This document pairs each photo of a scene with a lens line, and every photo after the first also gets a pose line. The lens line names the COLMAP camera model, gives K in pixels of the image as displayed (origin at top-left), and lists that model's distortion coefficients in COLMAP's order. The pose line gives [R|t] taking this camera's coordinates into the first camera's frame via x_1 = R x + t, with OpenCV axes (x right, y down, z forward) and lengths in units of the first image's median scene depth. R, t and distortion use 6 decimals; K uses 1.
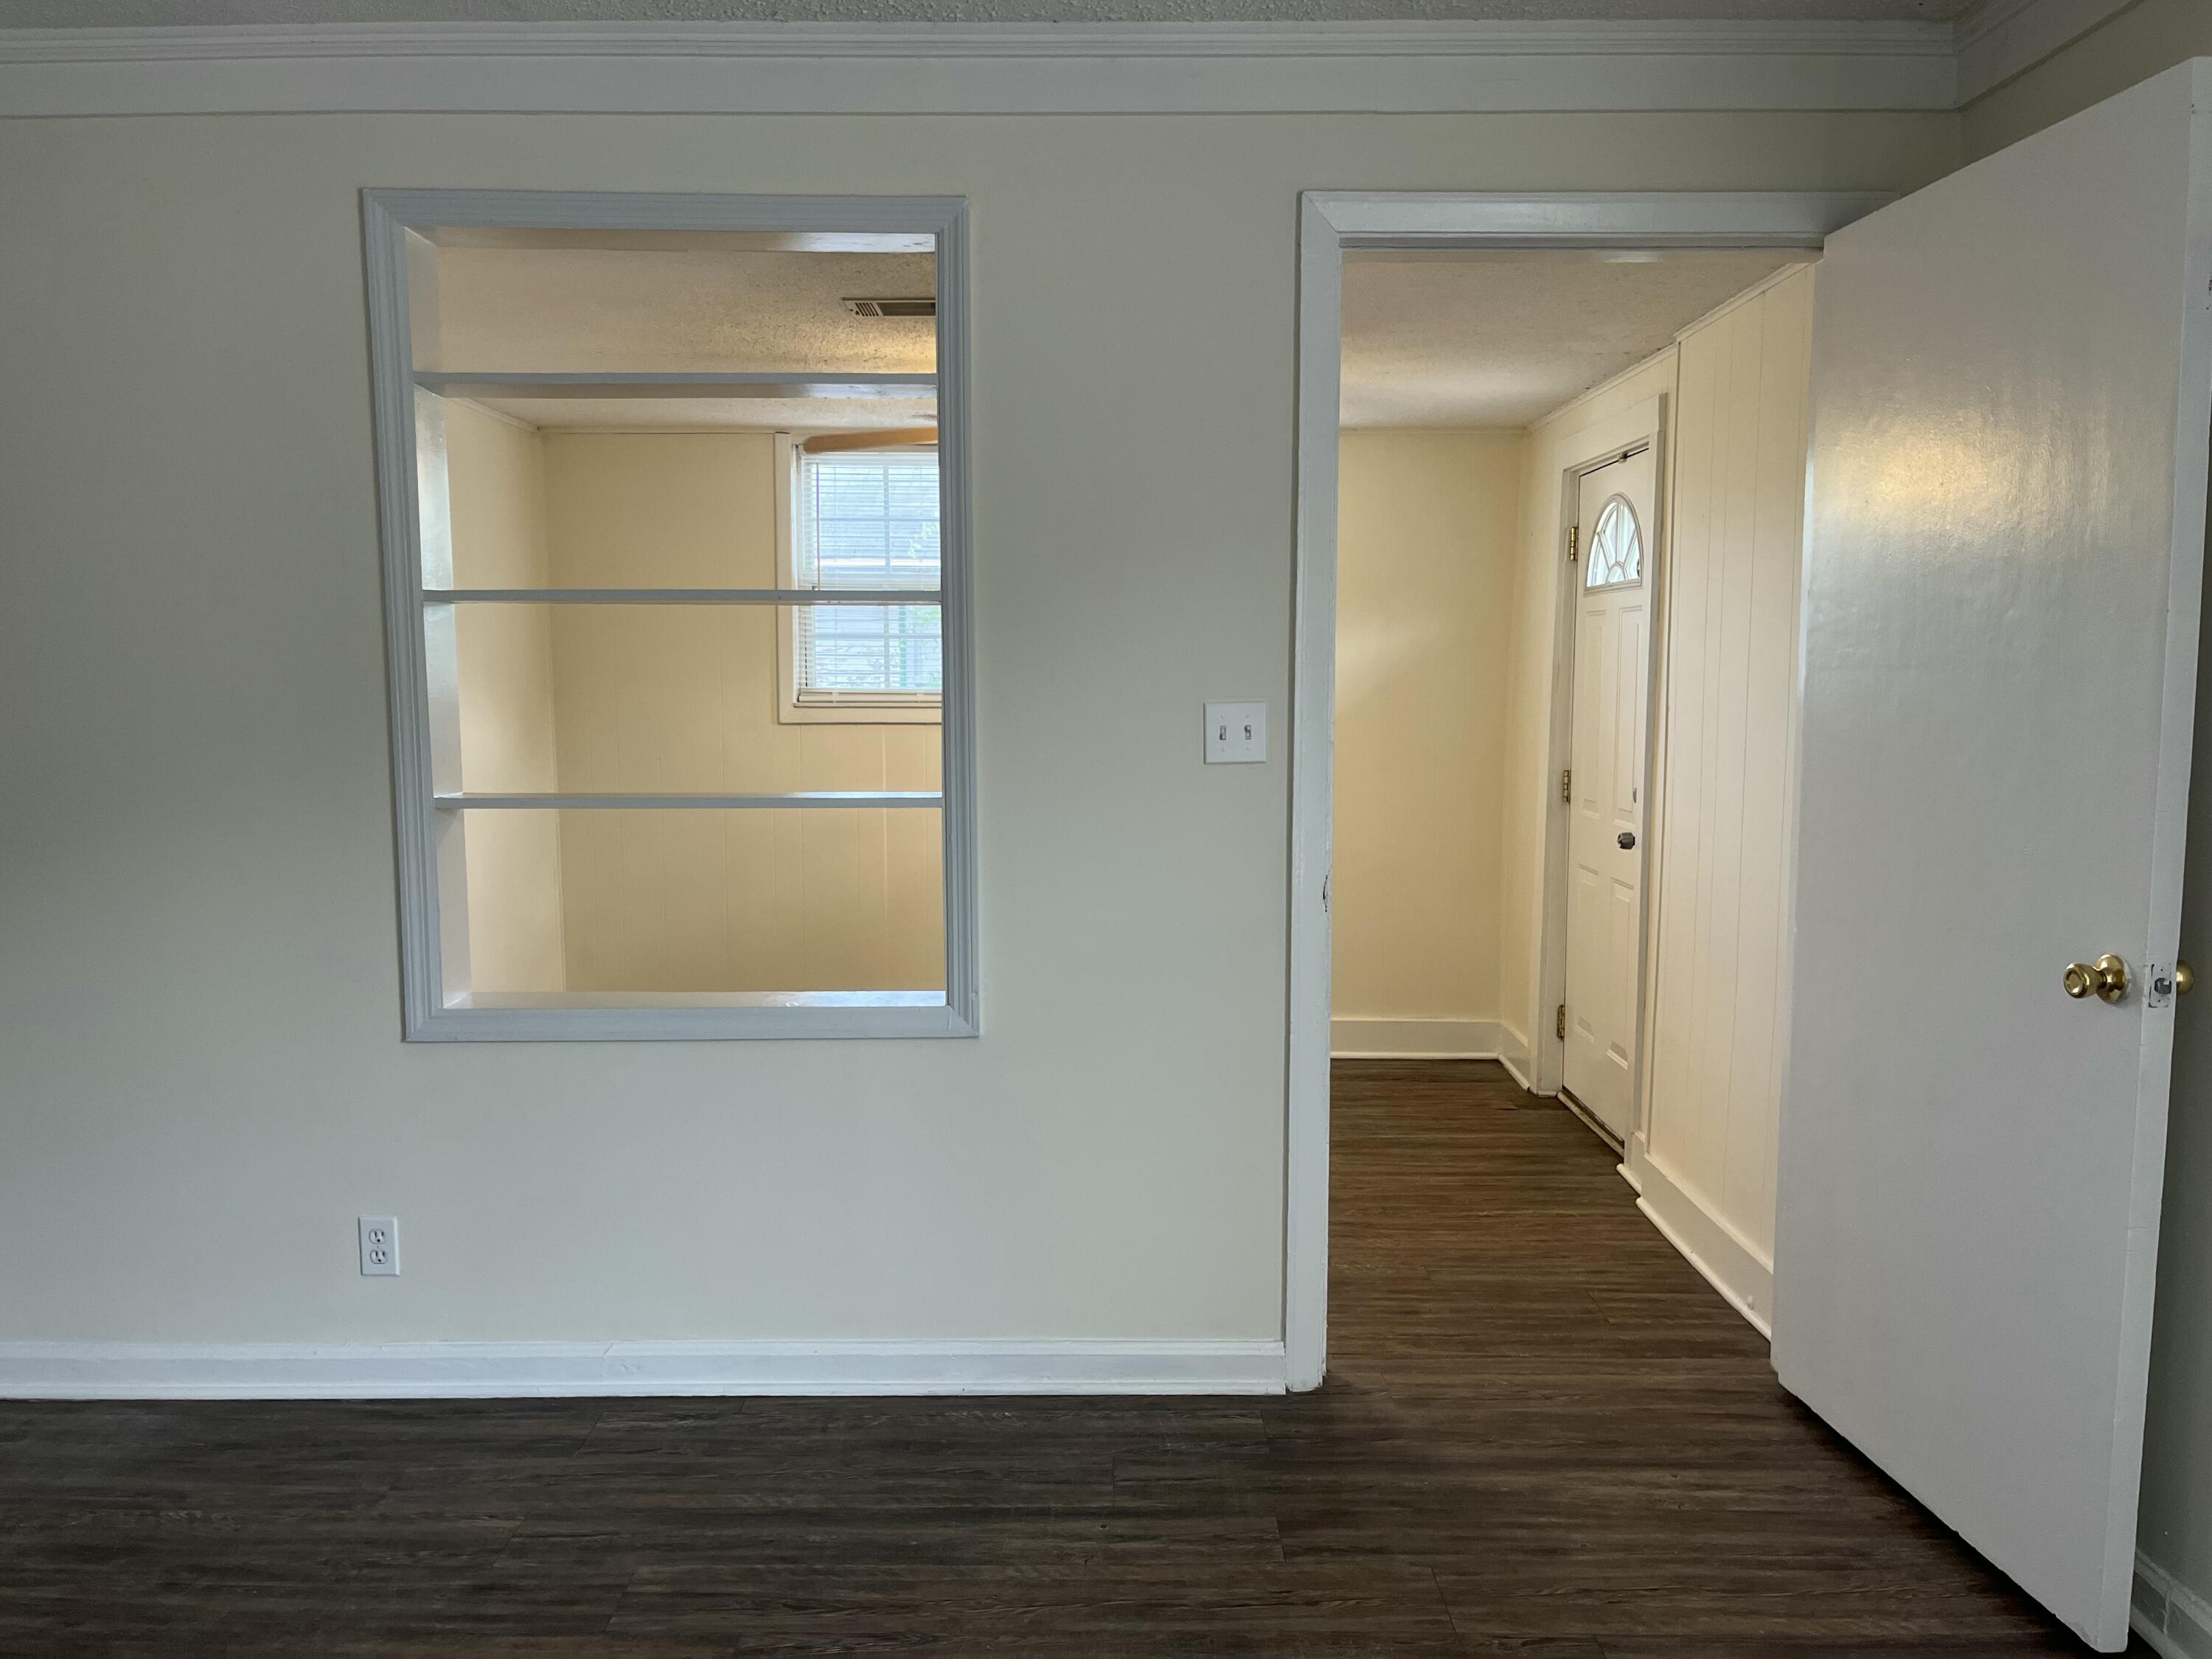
lens RADIAL K [[1676.5, 0, 1094.3], [0, 1676.5, 845.1], [0, 0, 1]] dist [0.055506, -0.074017]
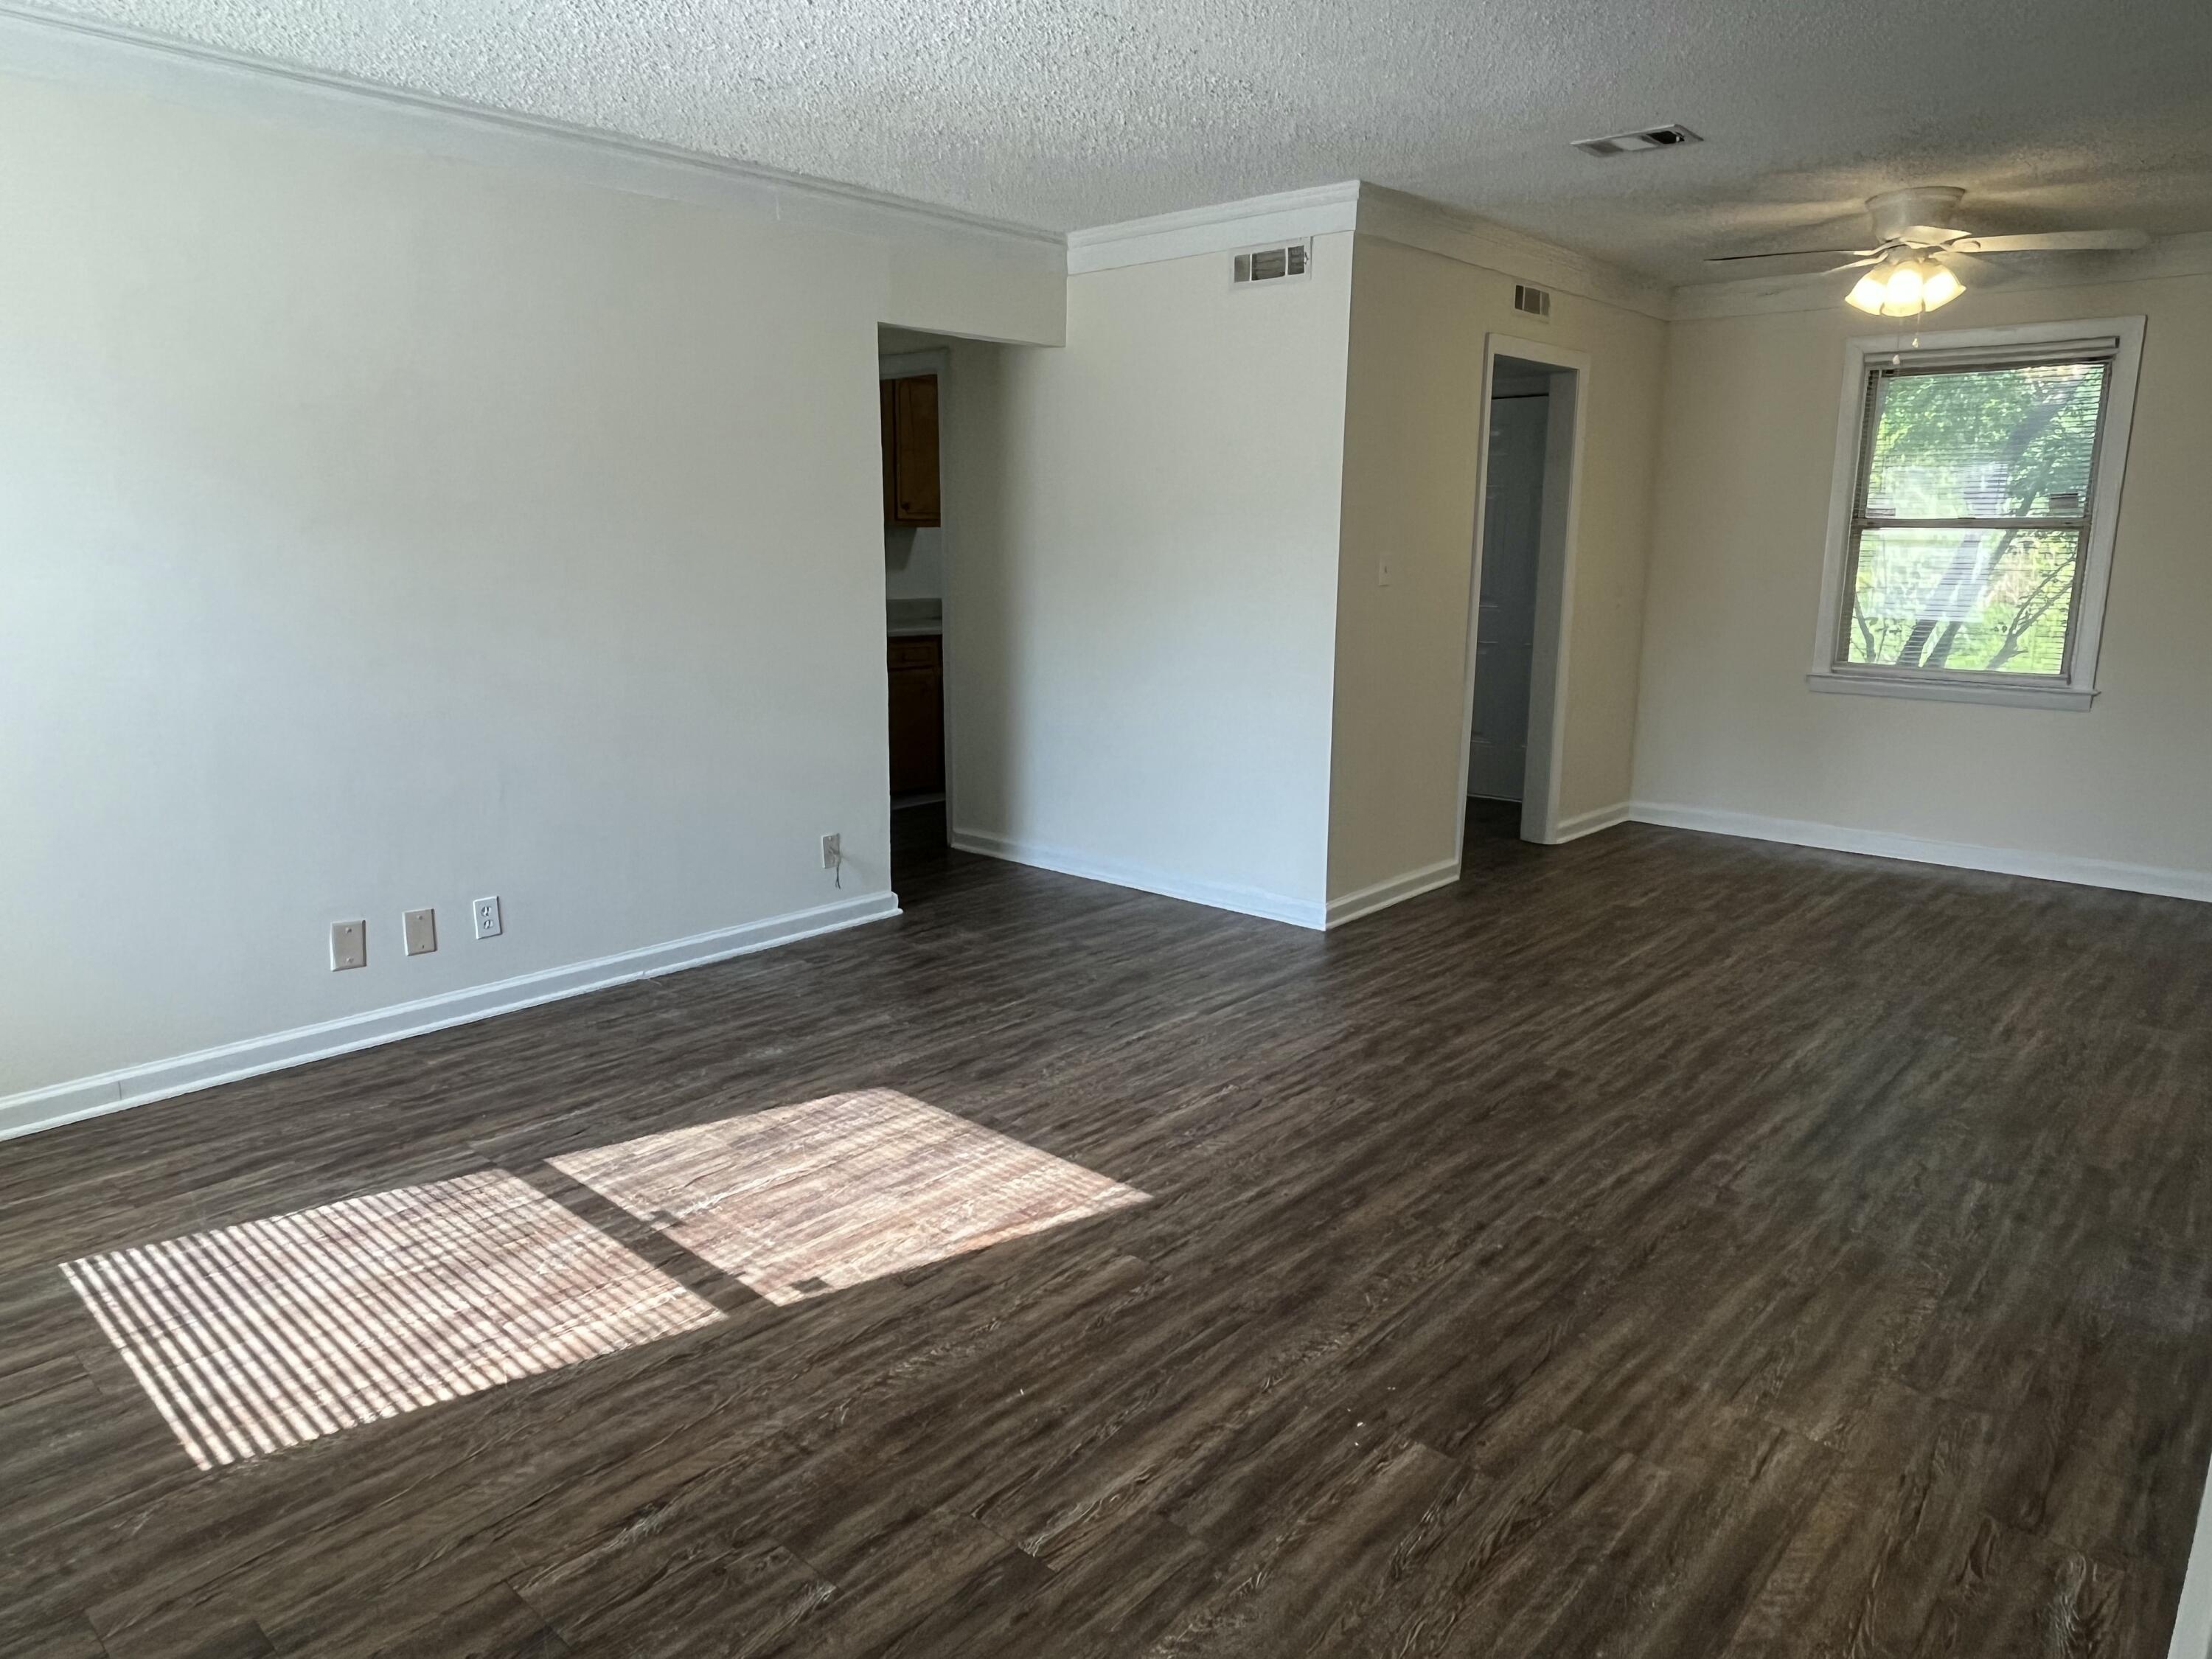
lens RADIAL K [[1416.1, 0, 1101.6], [0, 1416.1, 826.3], [0, 0, 1]] dist [-0.004514, 0.001765]
pose [[-0.669916, 0.148215, -0.727492, 0.459571], [-0.085868, 0.957827, 0.274215, -0.117007], [0.737455, 0.246170, -0.628937, 1.112414]]
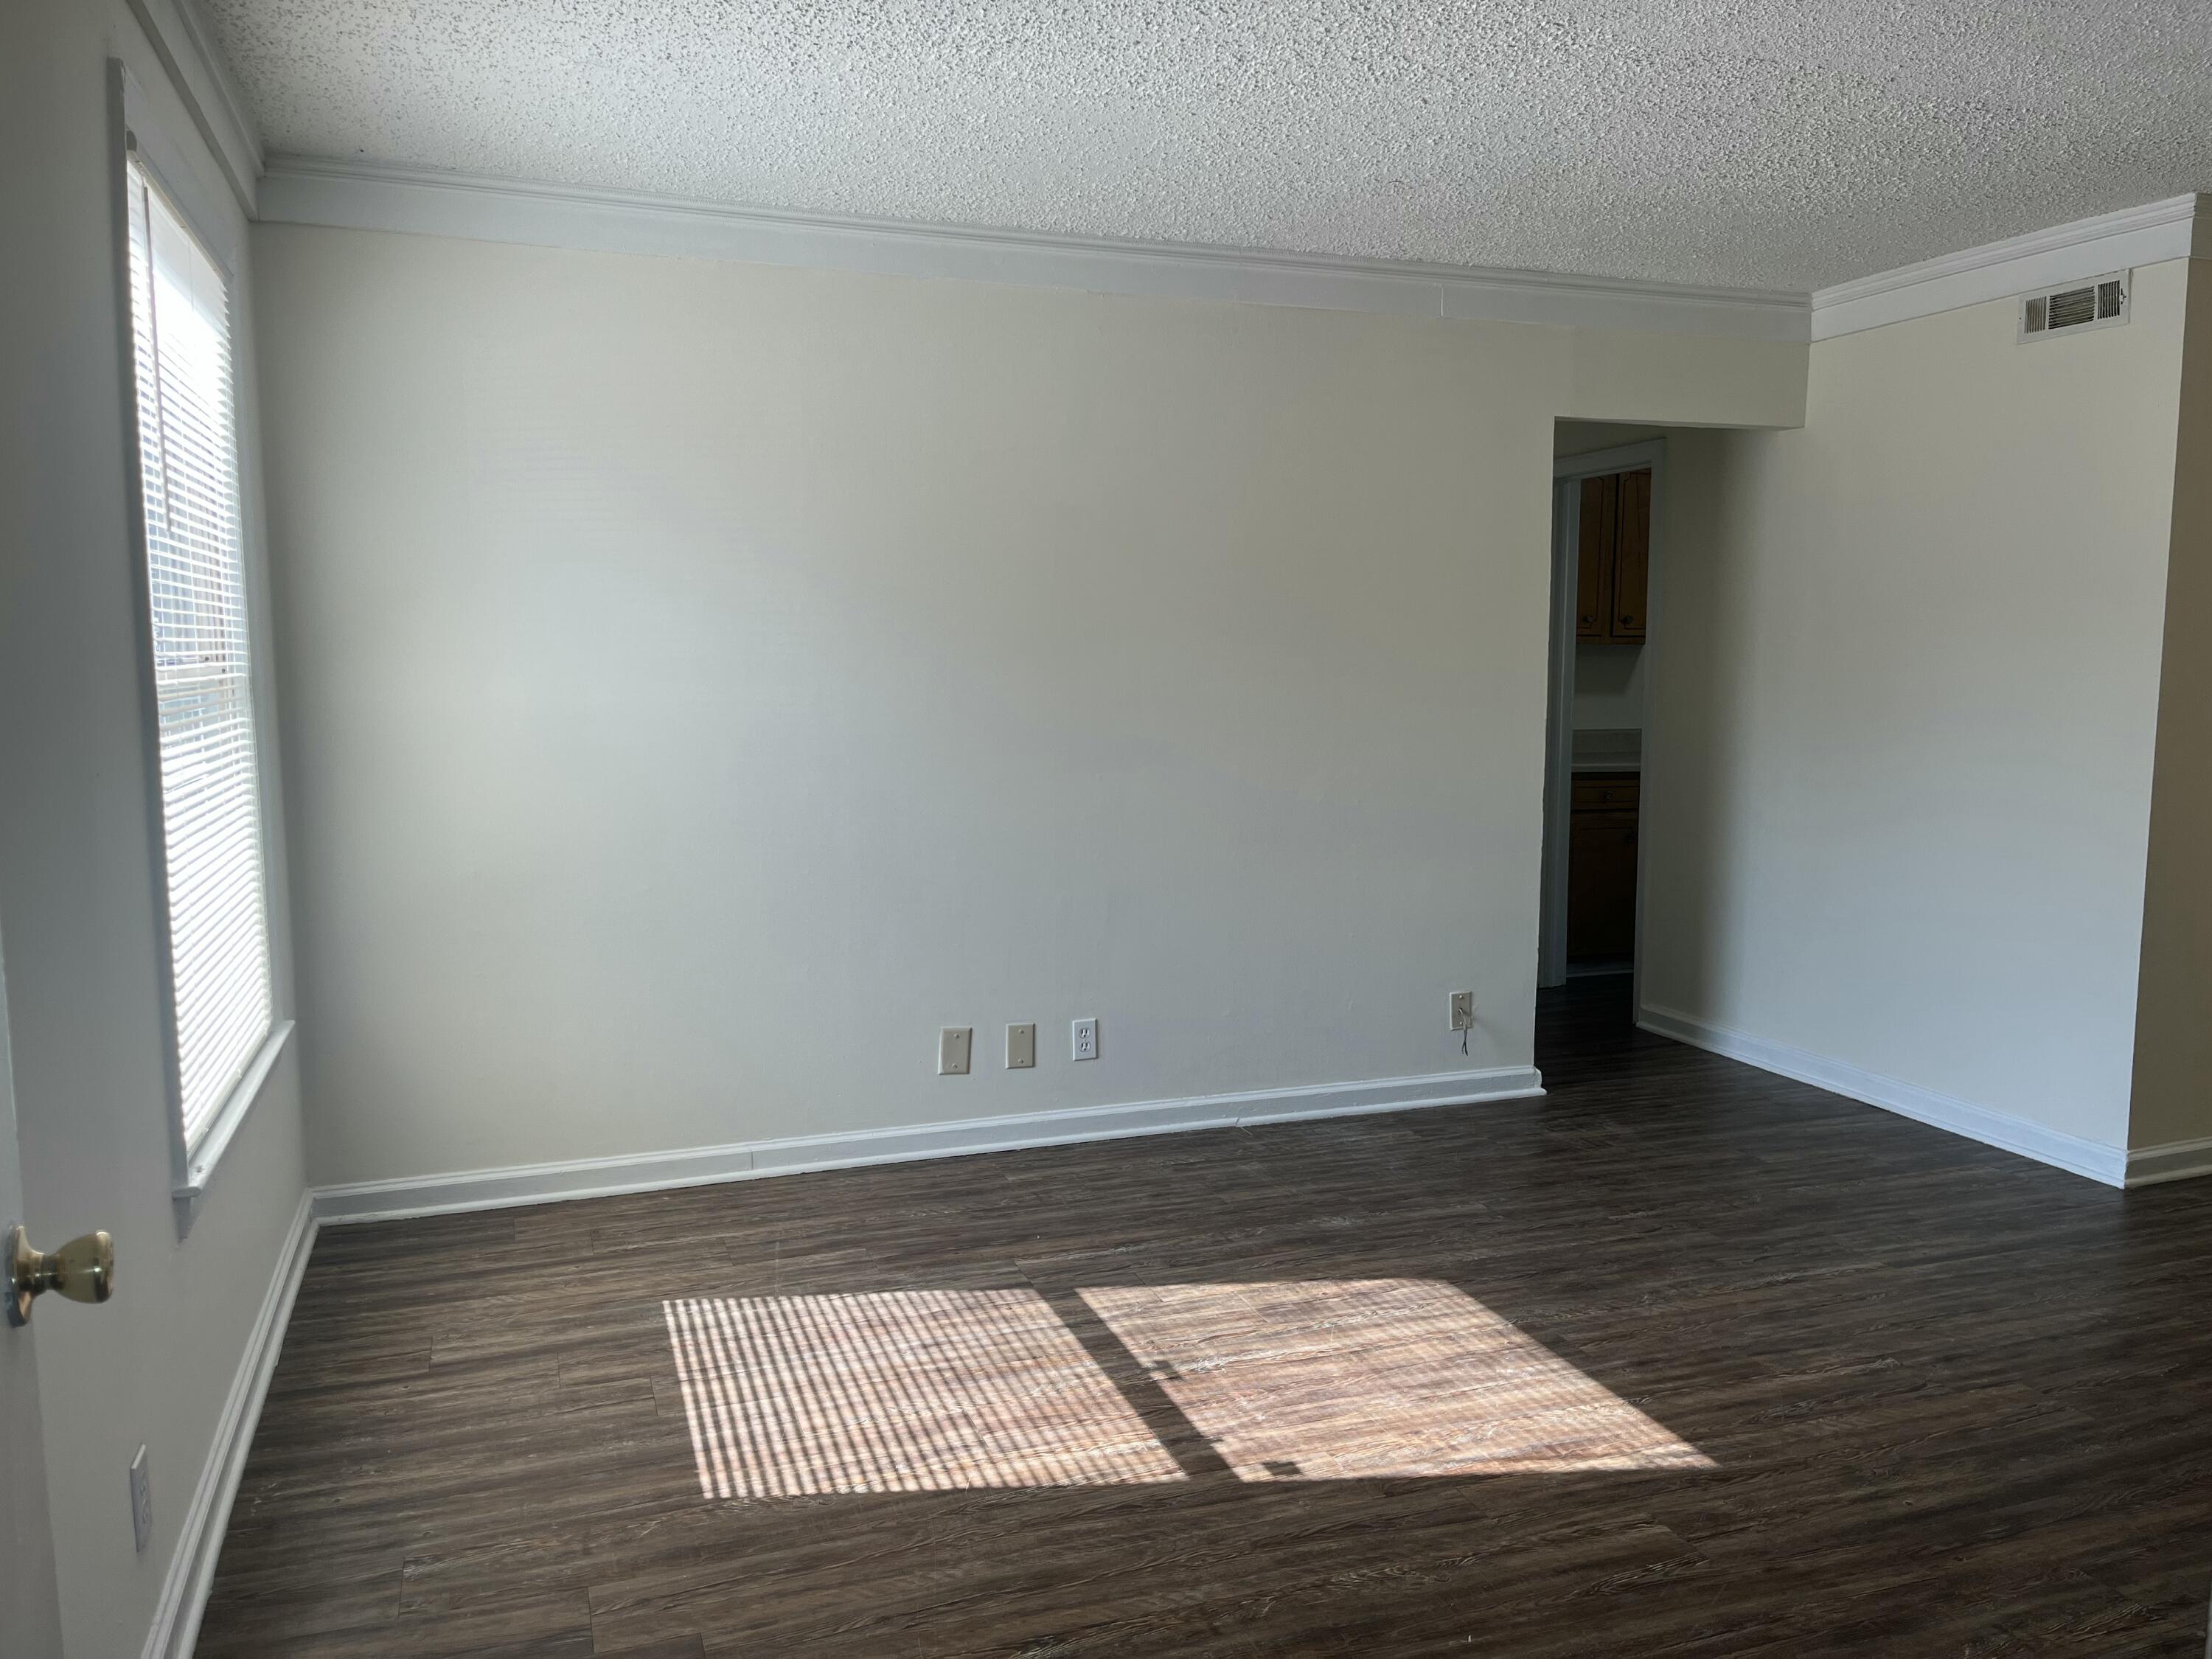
lens RADIAL K [[1676.5, 0, 1102.1], [0, 1676.5, 838.9], [0, 0, 1]] dist [0.055506, -0.074017]
pose [[-0.941110, 0.038232, -0.335931, 0.381844], [-0.037238, 0.975820, 0.215379, -0.138770], [0.336043, 0.215205, -0.916931, 1.273068]]
